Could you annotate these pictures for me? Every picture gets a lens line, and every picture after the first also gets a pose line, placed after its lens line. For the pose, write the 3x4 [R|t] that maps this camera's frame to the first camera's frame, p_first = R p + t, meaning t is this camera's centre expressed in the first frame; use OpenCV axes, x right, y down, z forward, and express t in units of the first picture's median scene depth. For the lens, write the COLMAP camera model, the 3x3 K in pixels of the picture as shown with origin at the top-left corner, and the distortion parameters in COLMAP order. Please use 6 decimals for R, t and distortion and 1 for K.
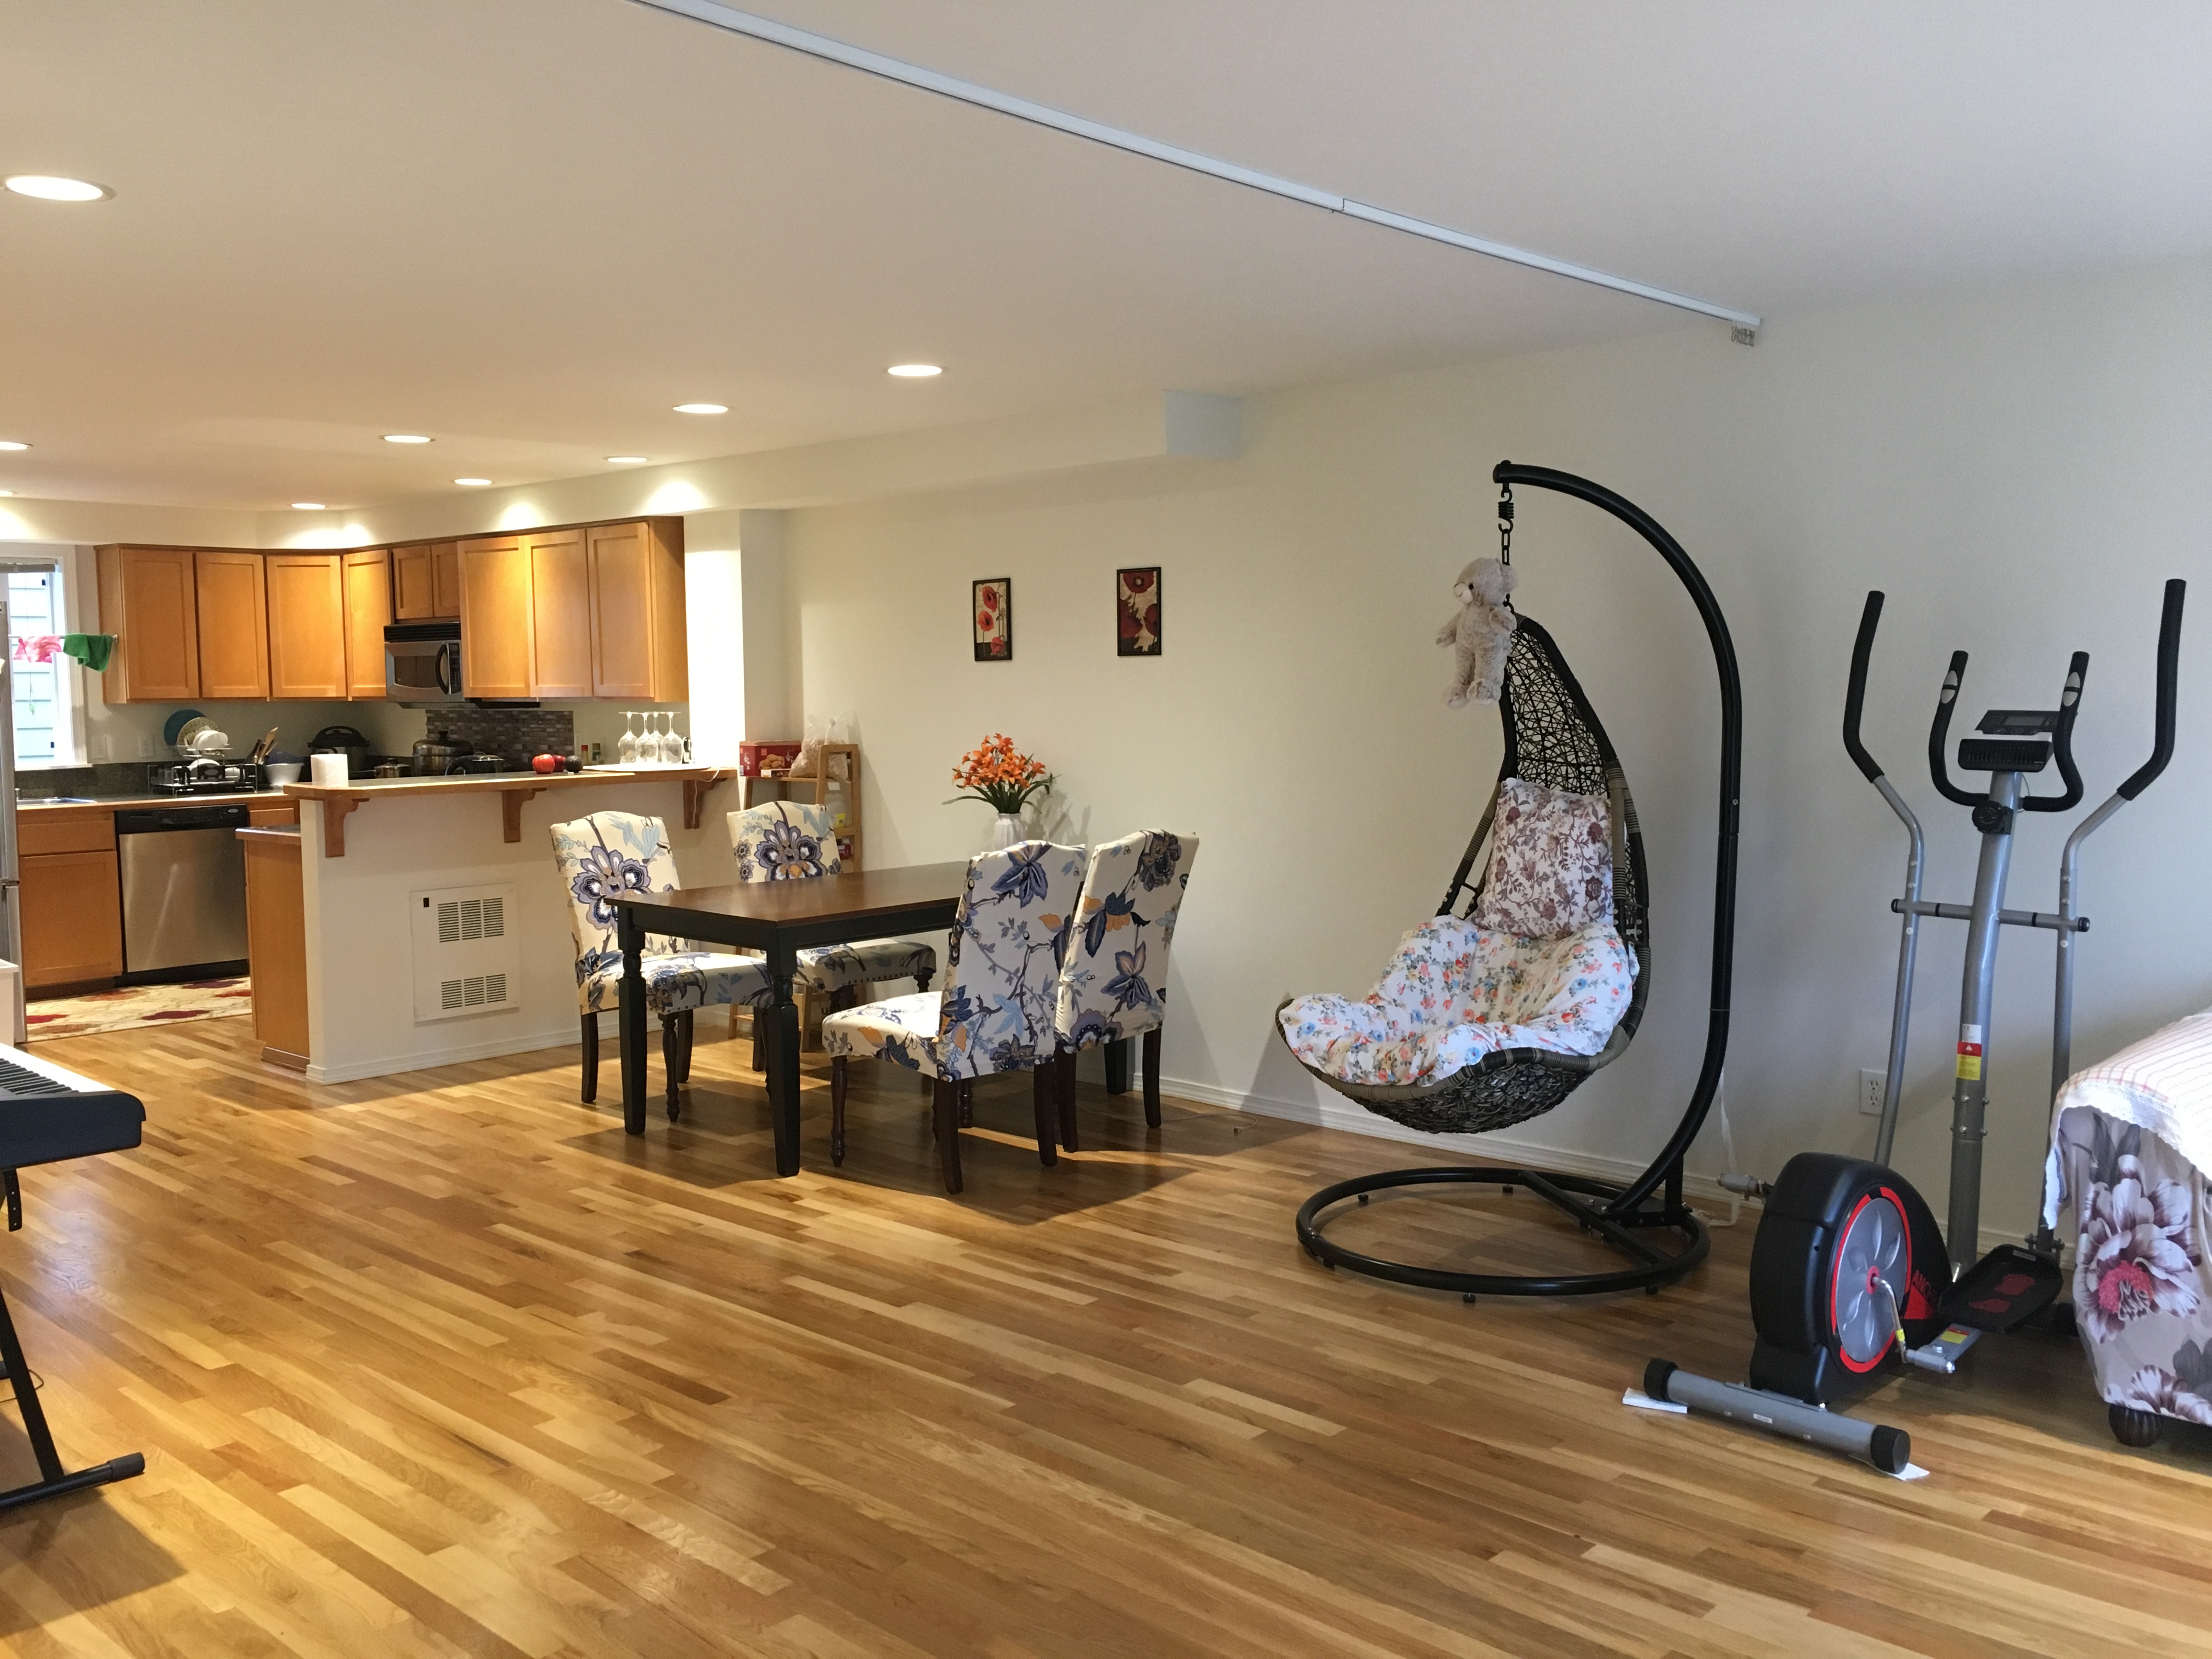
lens RADIAL K [[1888.1, 0, 1110.2], [0, 1888.1, 840.2], [0, 0, 1]] dist [0.046328, -0.042468]
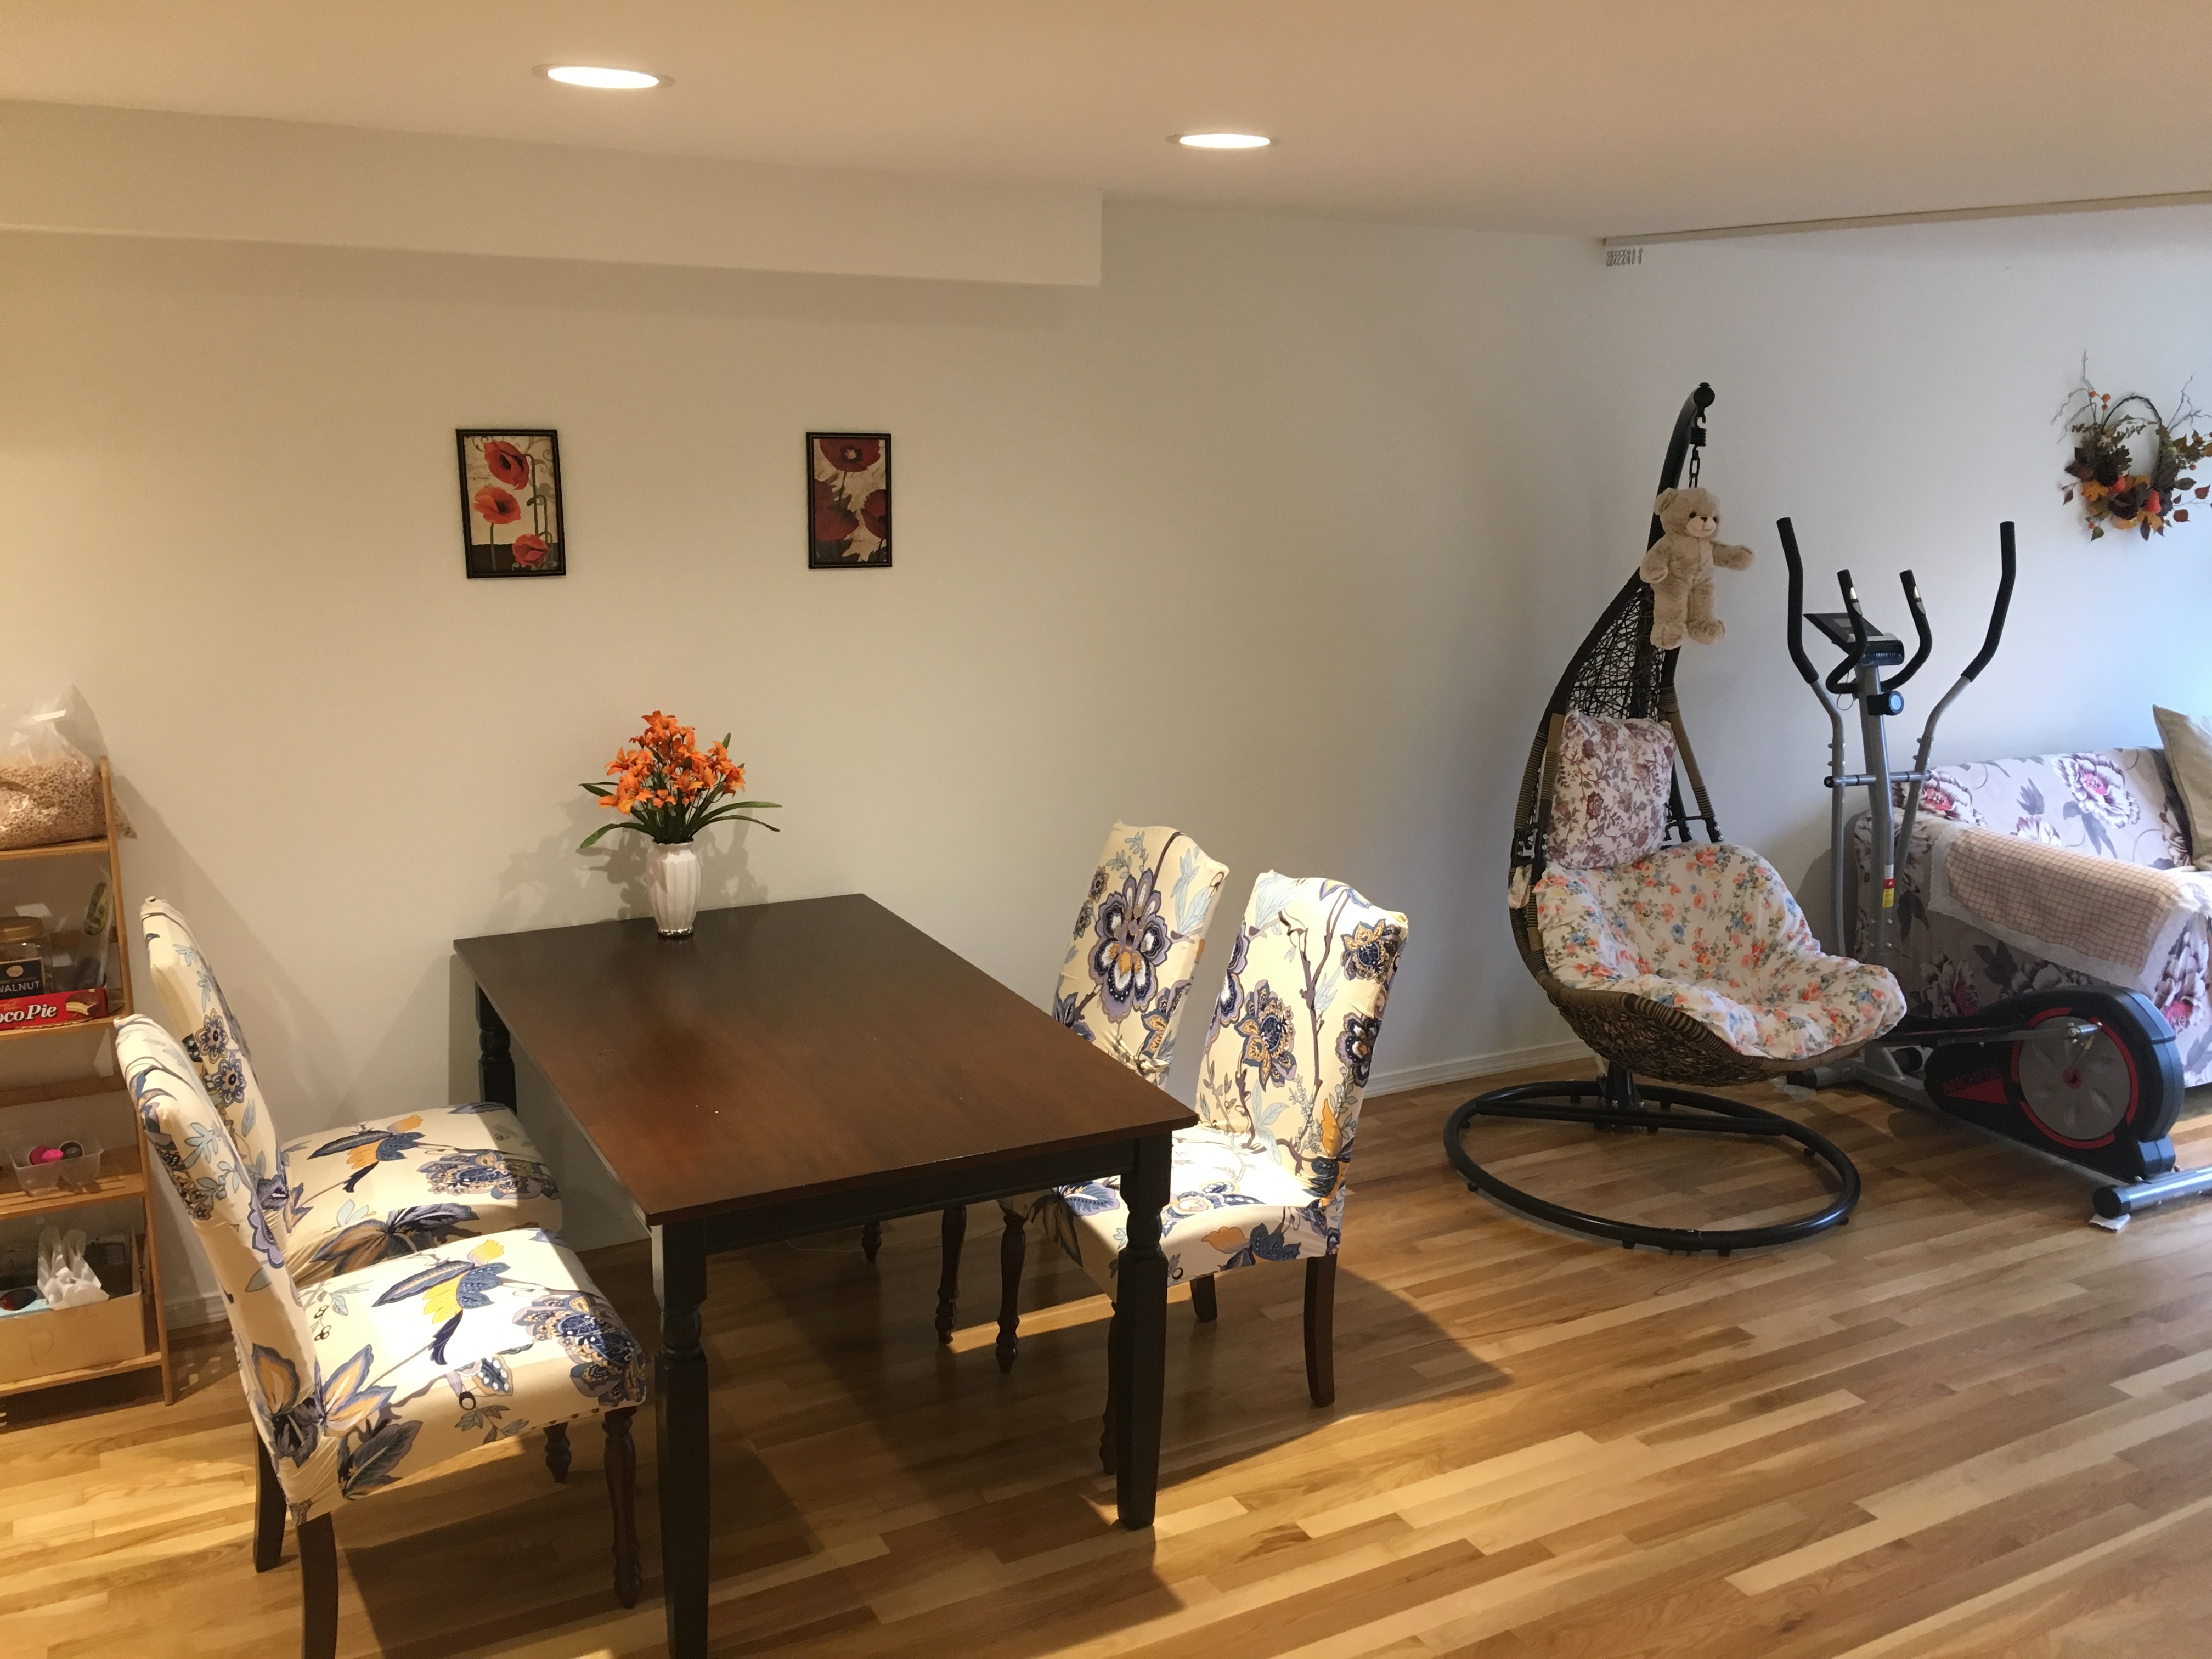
lens RADIAL K [[1888.1, 0, 1107.4], [0, 1888.1, 828.8], [0, 0, 1]] dist [0.046328, -0.042468]
pose [[0.315870, -0.190034, 0.929577, -0.786988], [0.055951, 0.981763, 0.181691, -0.165525], [-0.947151, -0.005380, 0.320742, 0.947000]]
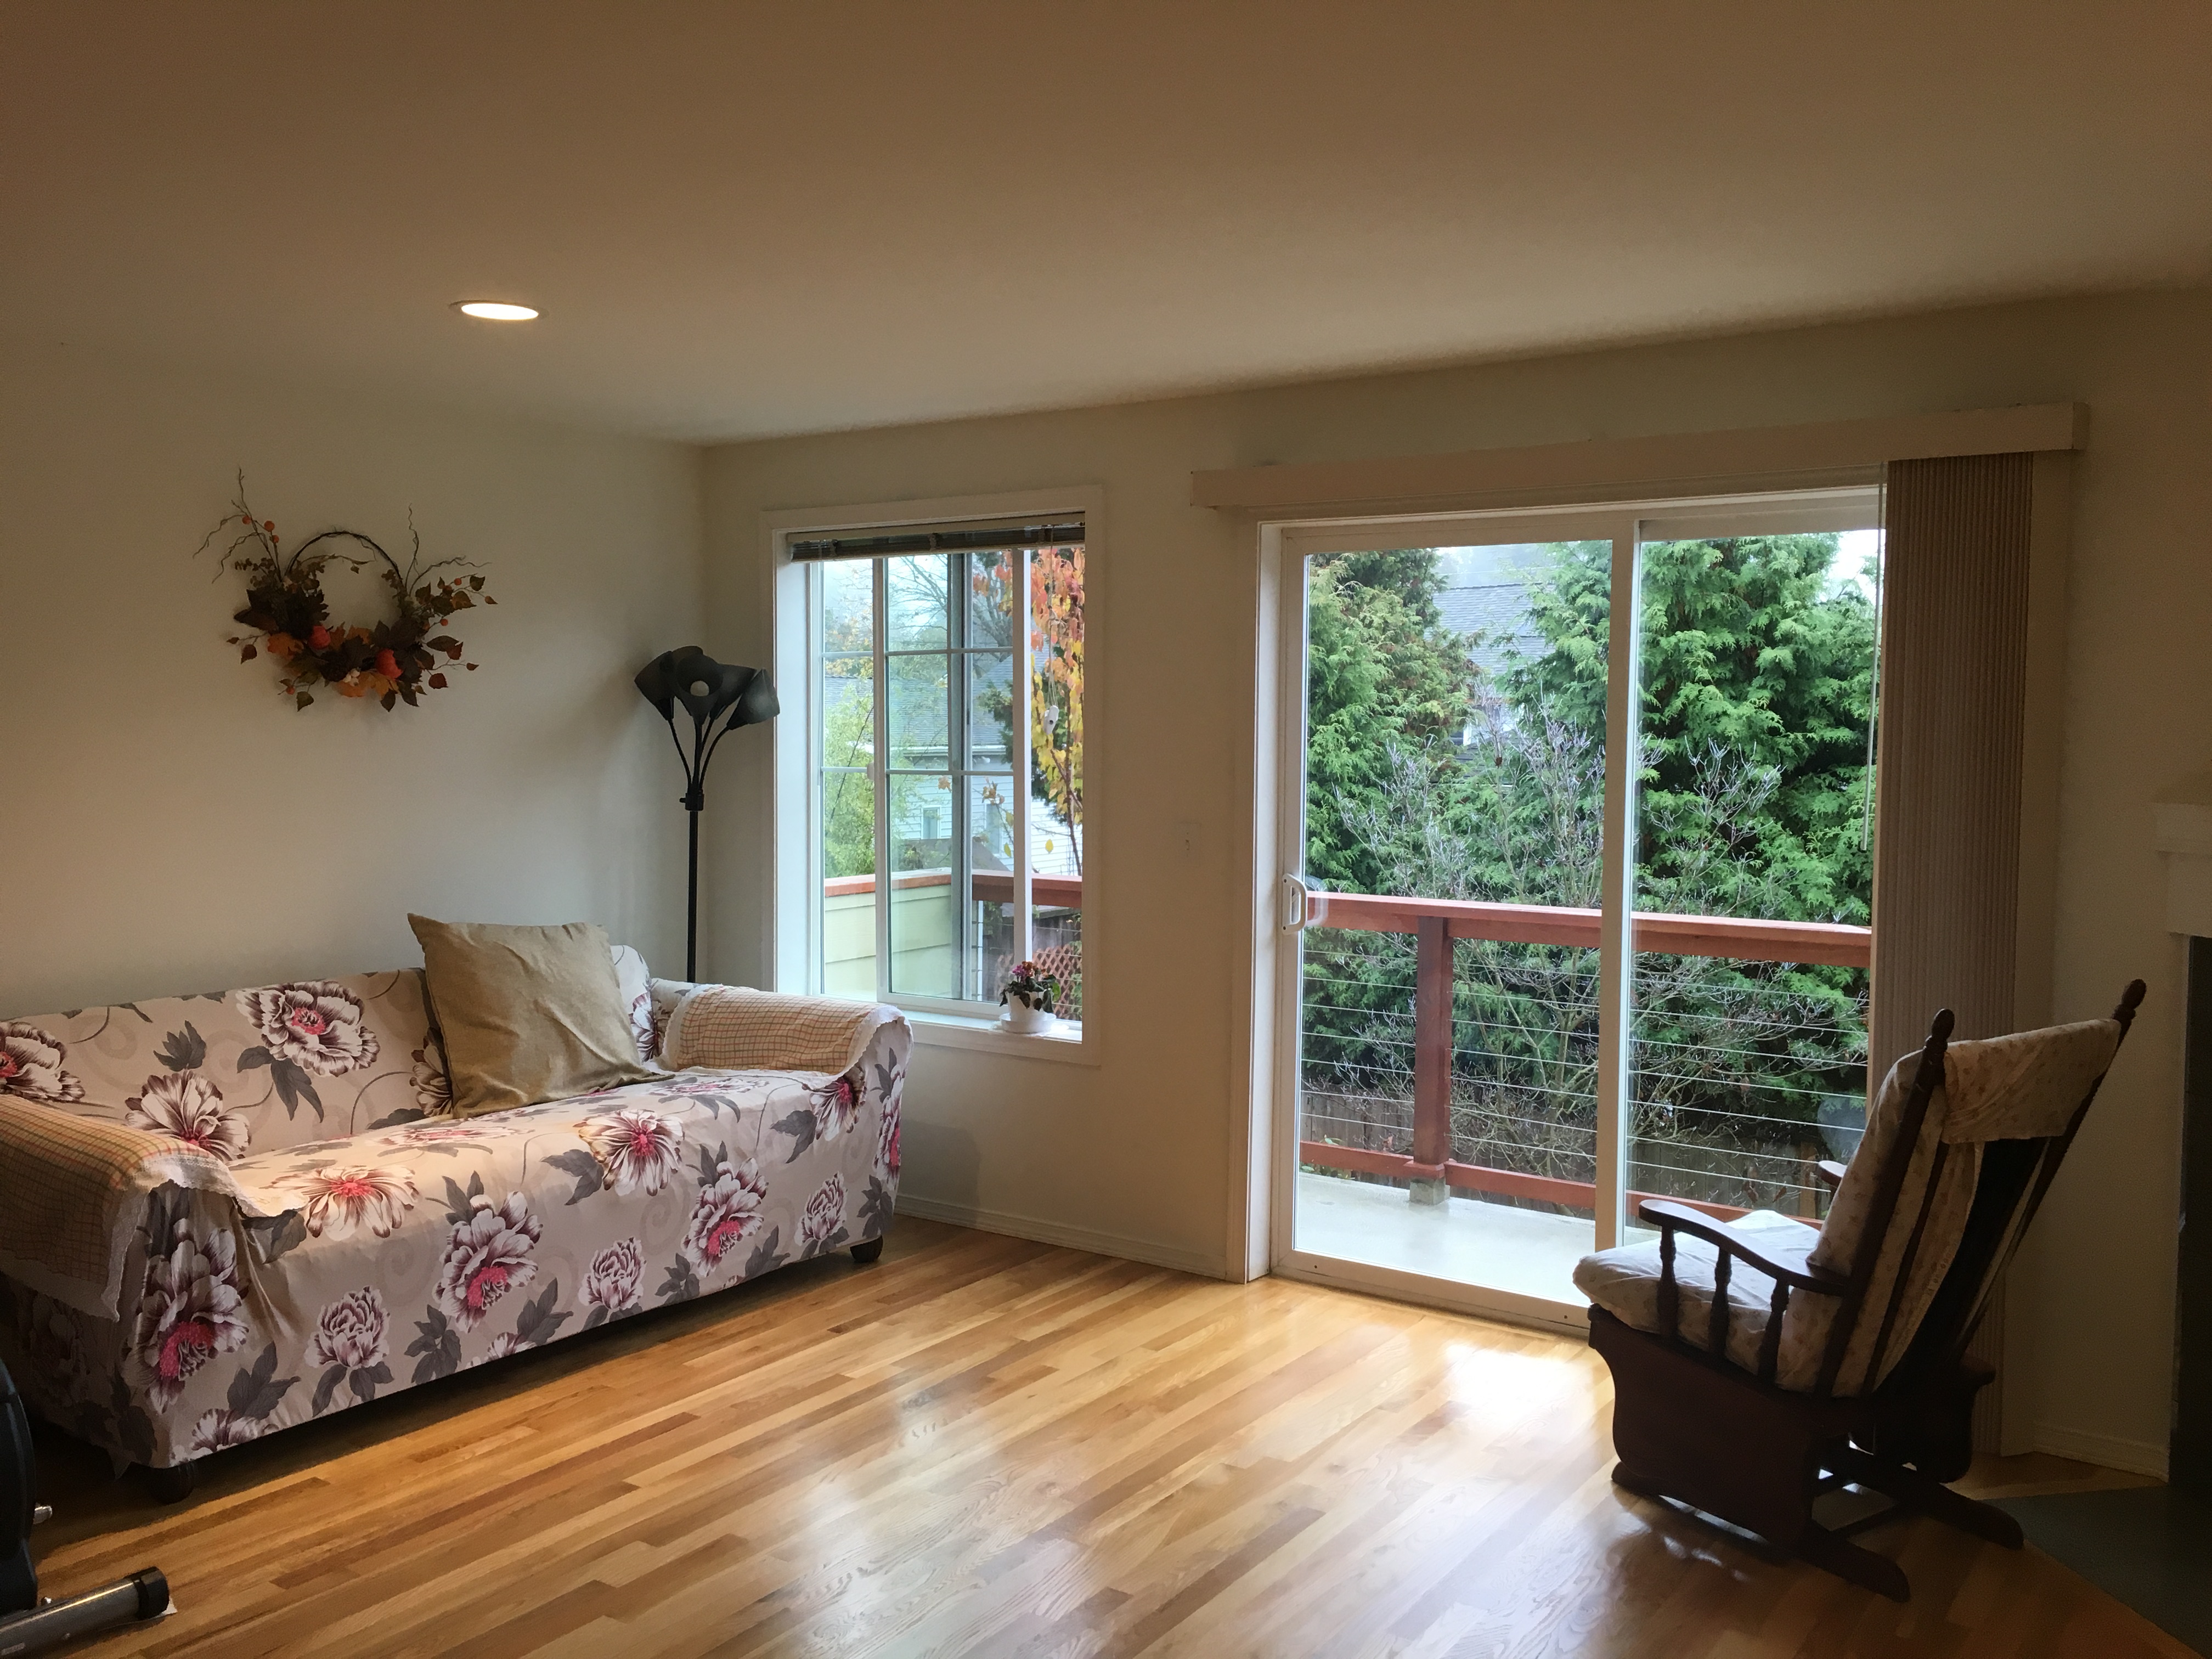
lens RADIAL K [[1888.1, 0, 1111.8], [0, 1888.1, 827.5], [0, 0, 1]] dist [0.046328, -0.042468]
pose [[-0.137412, -0.048414, 0.989330, -0.393574], [0.082685, 0.994758, 0.060165, -0.047929], [-0.987057, 0.090070, -0.132689, 0.444455]]
